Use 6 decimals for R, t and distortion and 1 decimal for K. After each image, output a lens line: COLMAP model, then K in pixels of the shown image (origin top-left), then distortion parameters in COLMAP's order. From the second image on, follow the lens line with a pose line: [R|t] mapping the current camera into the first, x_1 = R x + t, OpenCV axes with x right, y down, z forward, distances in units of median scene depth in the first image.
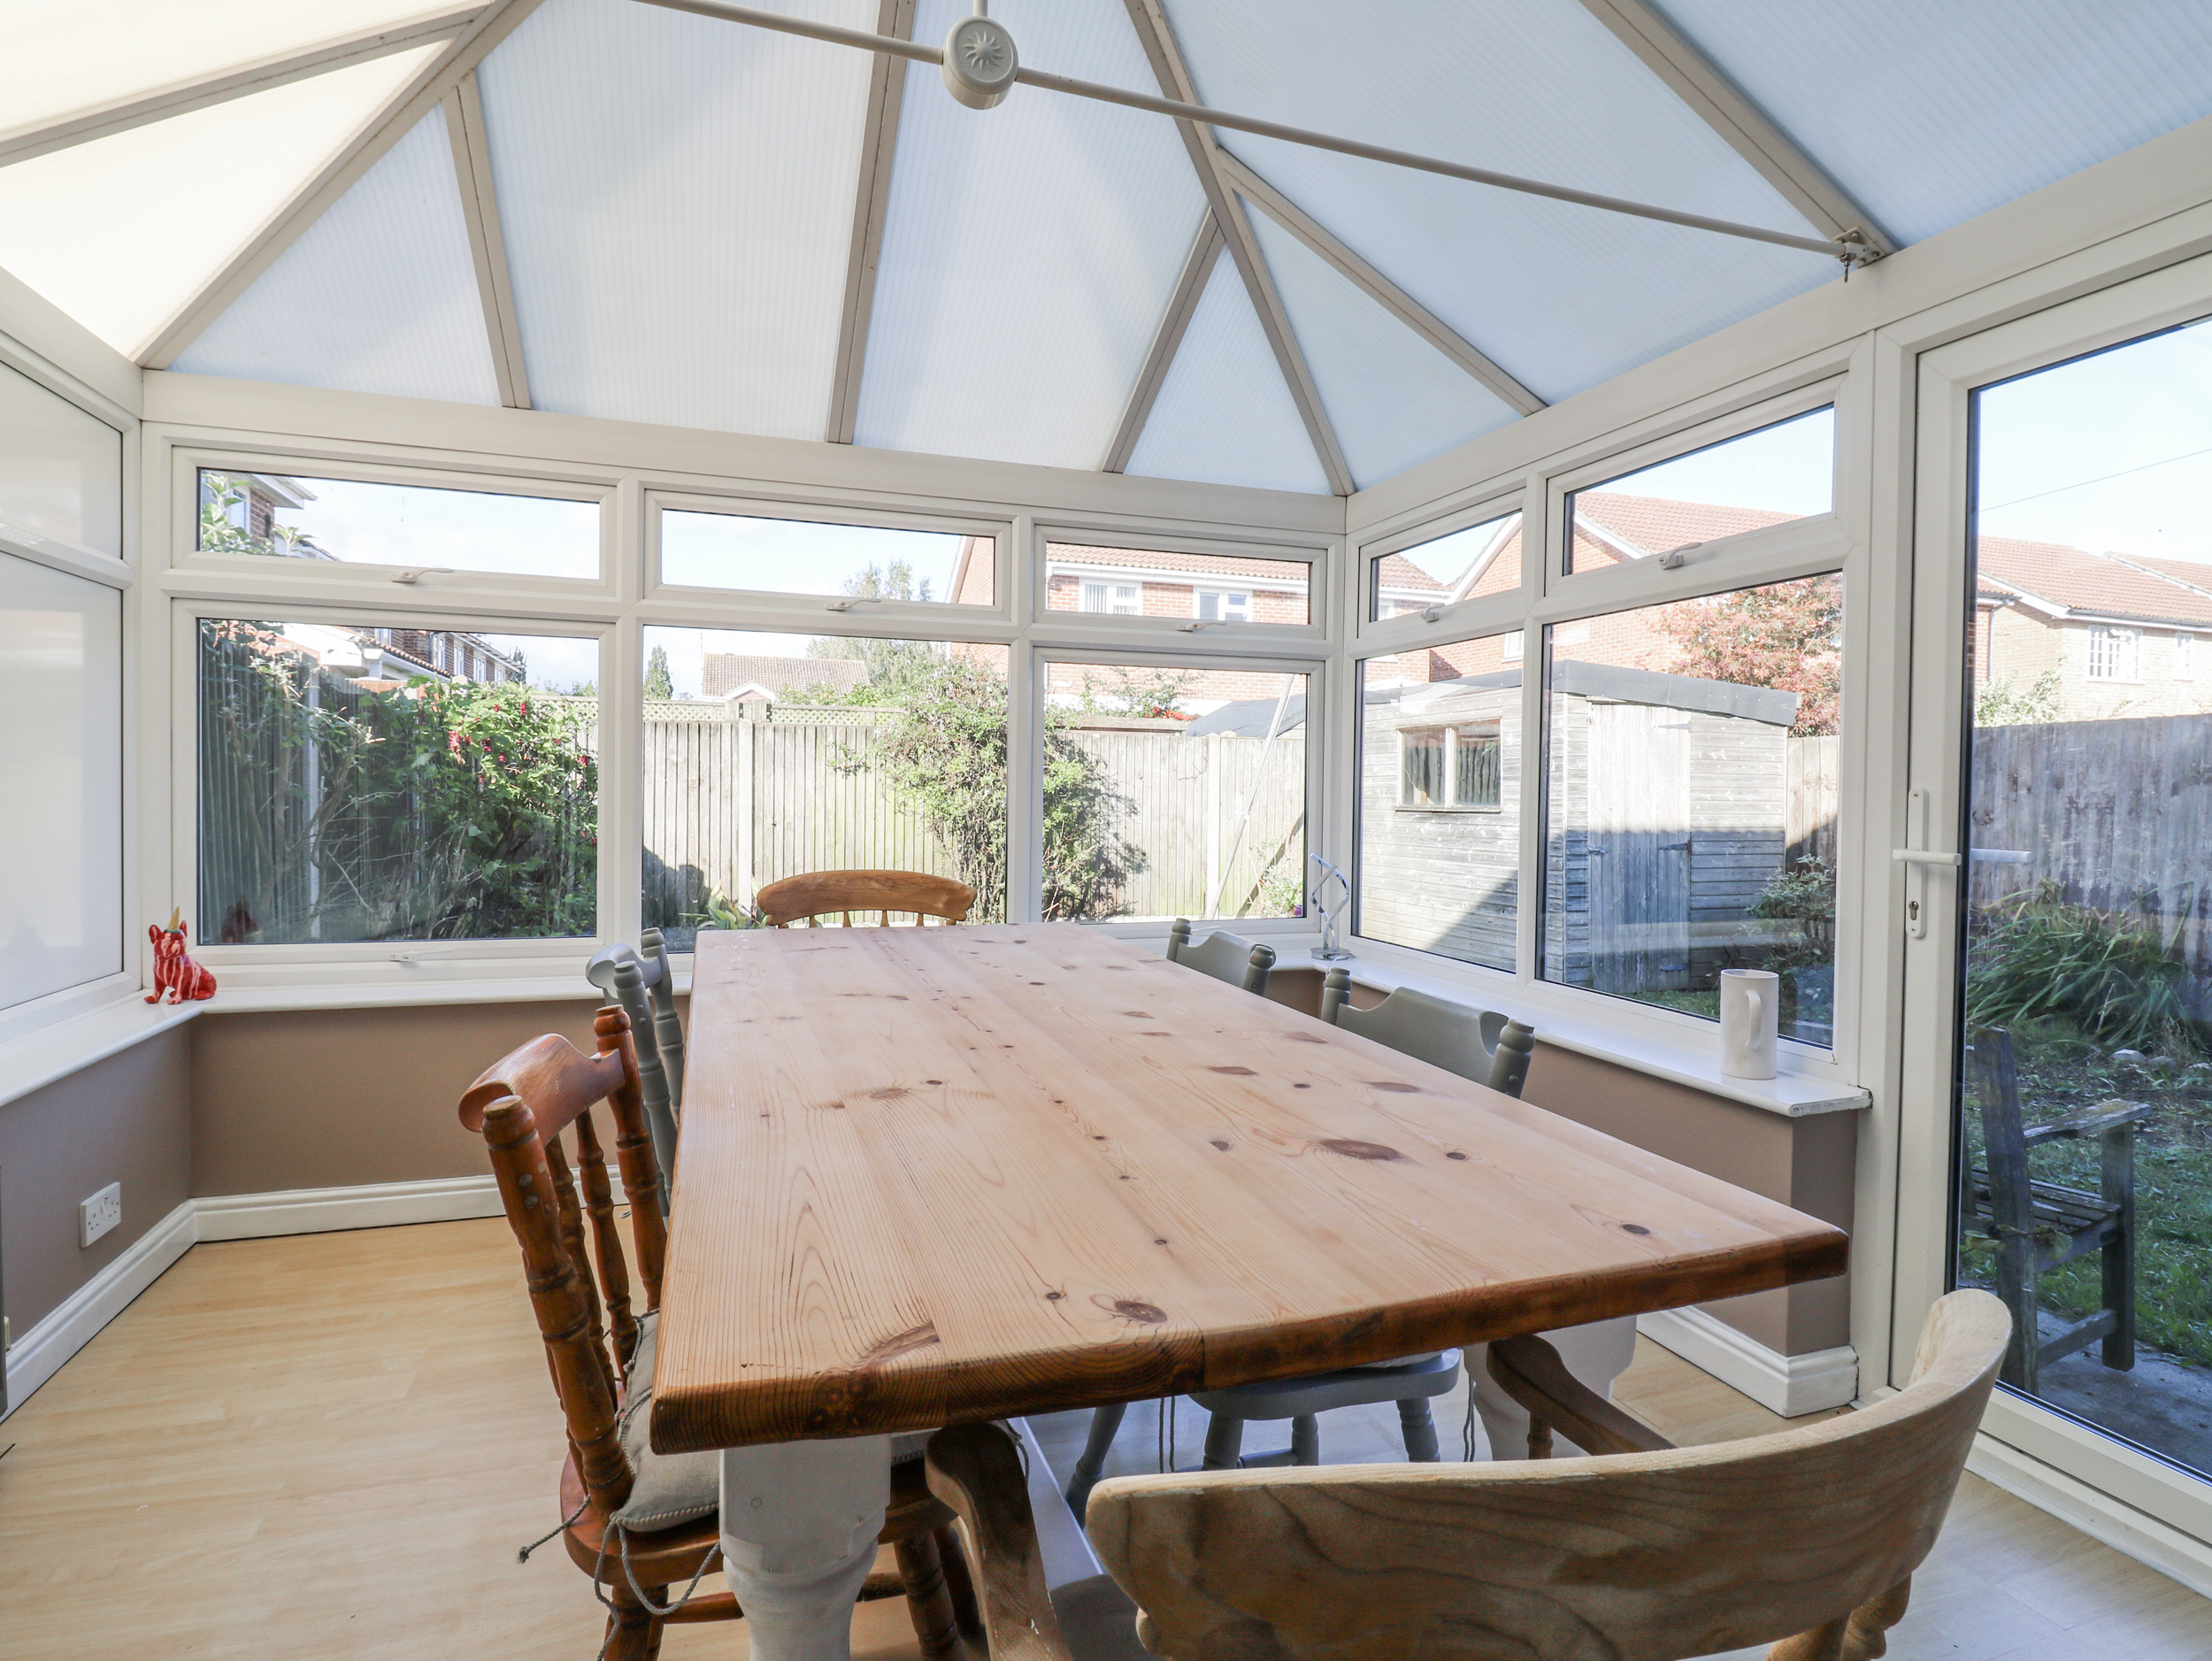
lens RADIAL K [[1169.7, 0, 1101.8], [0, 1169.7, 826.0], [0, 0, 1]] dist [-0.005076, -0.001018]
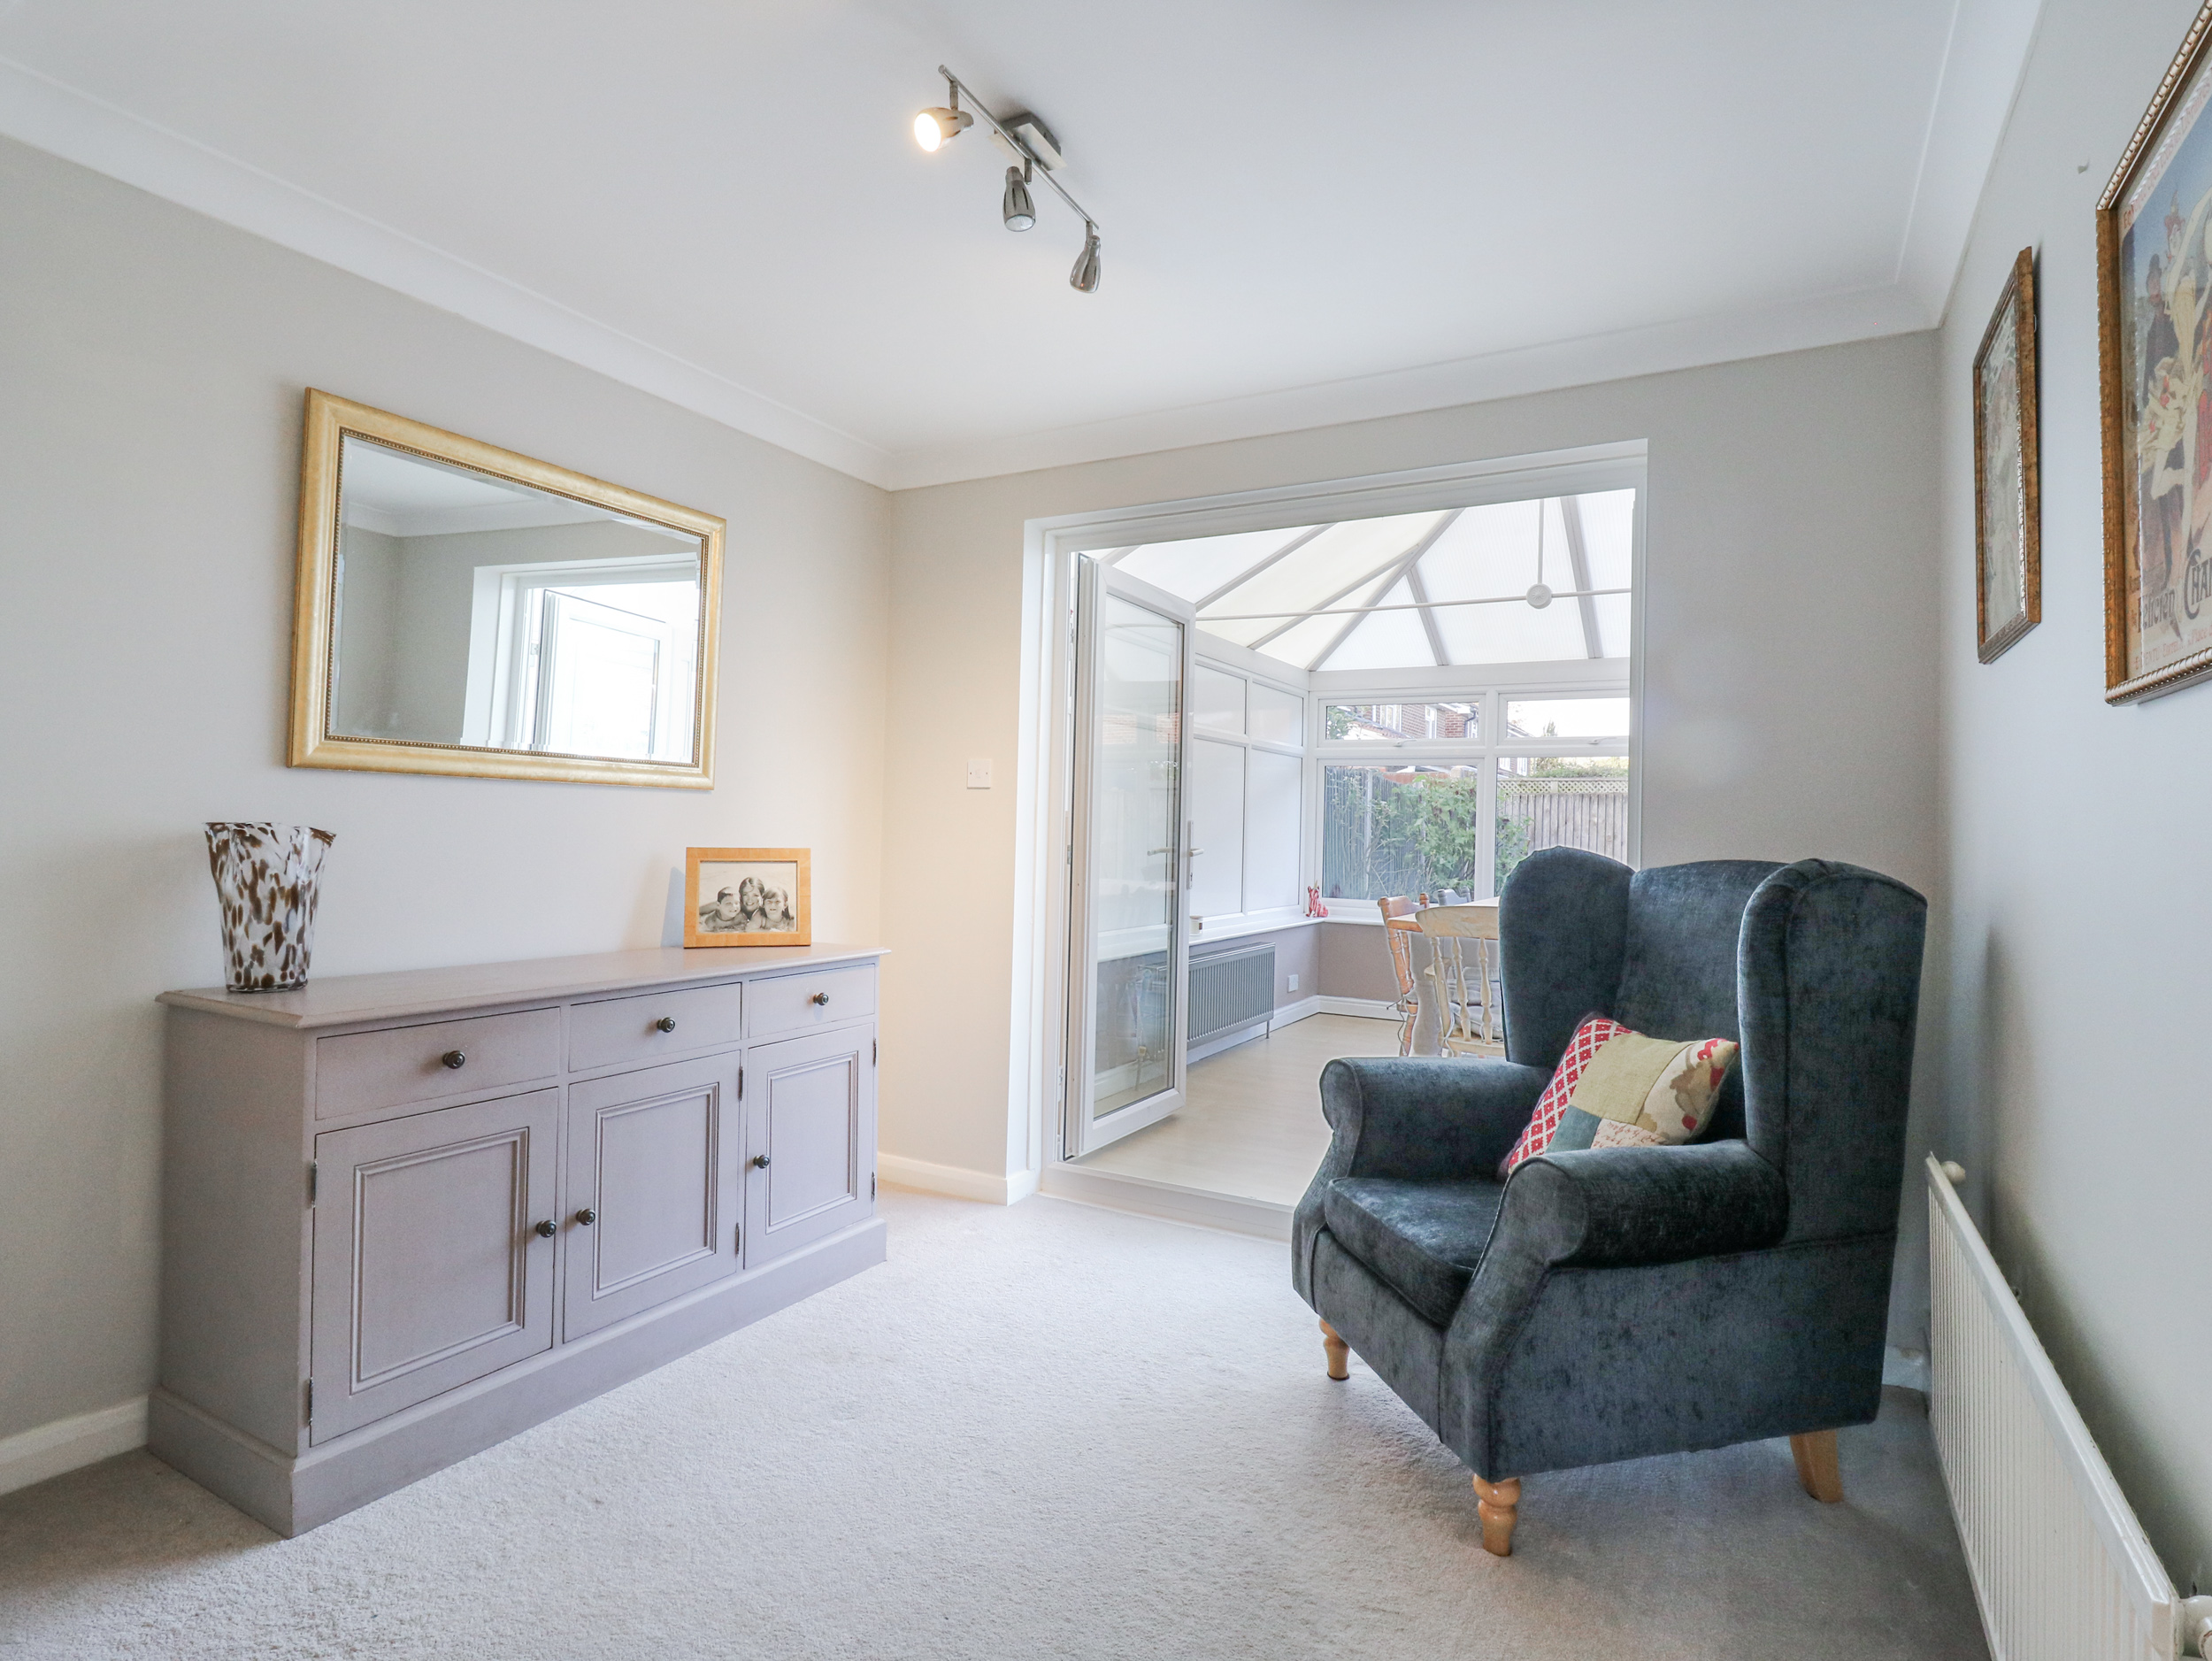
lens RADIAL K [[1169.7, 0, 1102.9], [0, 1169.7, 821.5], [0, 0, 1]] dist [-0.005076, -0.001018]
pose [[0.674190, -0.007207, -0.738523, 0.749393], [-0.035440, 0.998485, -0.042096, 0.063542], [0.737707, 0.054554, 0.672913, -1.027803]]
